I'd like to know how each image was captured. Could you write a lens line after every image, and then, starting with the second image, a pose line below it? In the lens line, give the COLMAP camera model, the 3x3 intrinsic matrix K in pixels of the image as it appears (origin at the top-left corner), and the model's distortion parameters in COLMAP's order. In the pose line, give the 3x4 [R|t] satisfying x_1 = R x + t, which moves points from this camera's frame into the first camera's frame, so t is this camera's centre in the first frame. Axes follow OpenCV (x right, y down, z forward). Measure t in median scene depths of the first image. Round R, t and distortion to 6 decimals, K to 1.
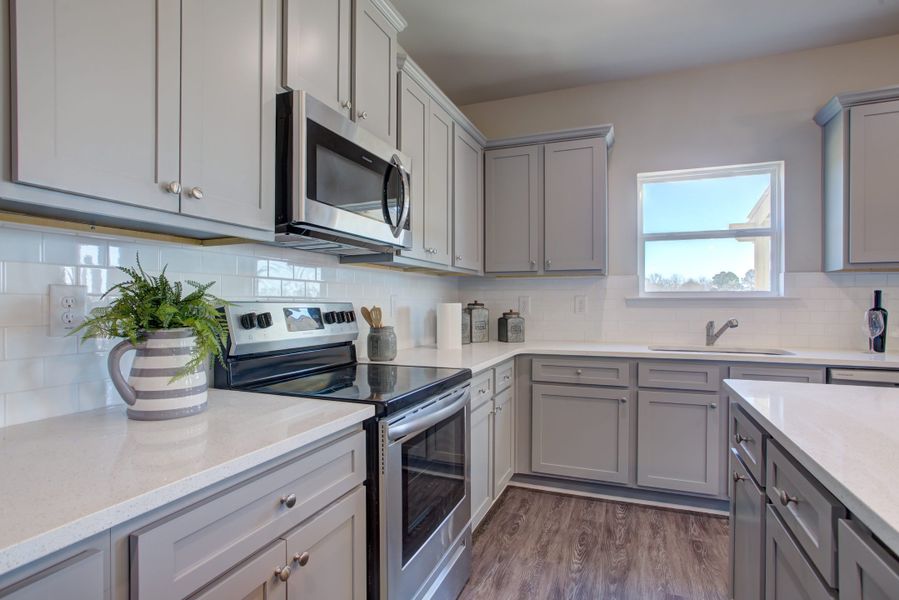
lens RADIAL K [[449.1, 0, 450.3], [0, 449.1, 303.0], [0, 0, 1]] dist [0.000943, 0.000012]
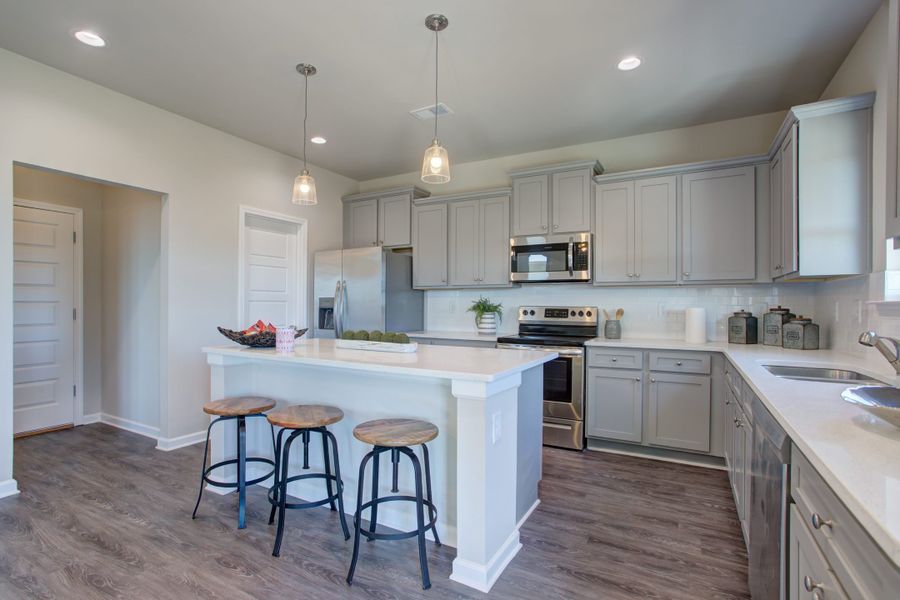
lens RADIAL K [[428.6, 0, 448.7], [0, 428.6, 304.2], [0, 0, 1]] dist [0.000215, 0.000080]
pose [[-0.120145, -0.004924, -0.992744, 1.686809], [0.010032, 0.999931, -0.006173, 0.001675], [0.992706, -0.010701, -0.120087, 0.602933]]
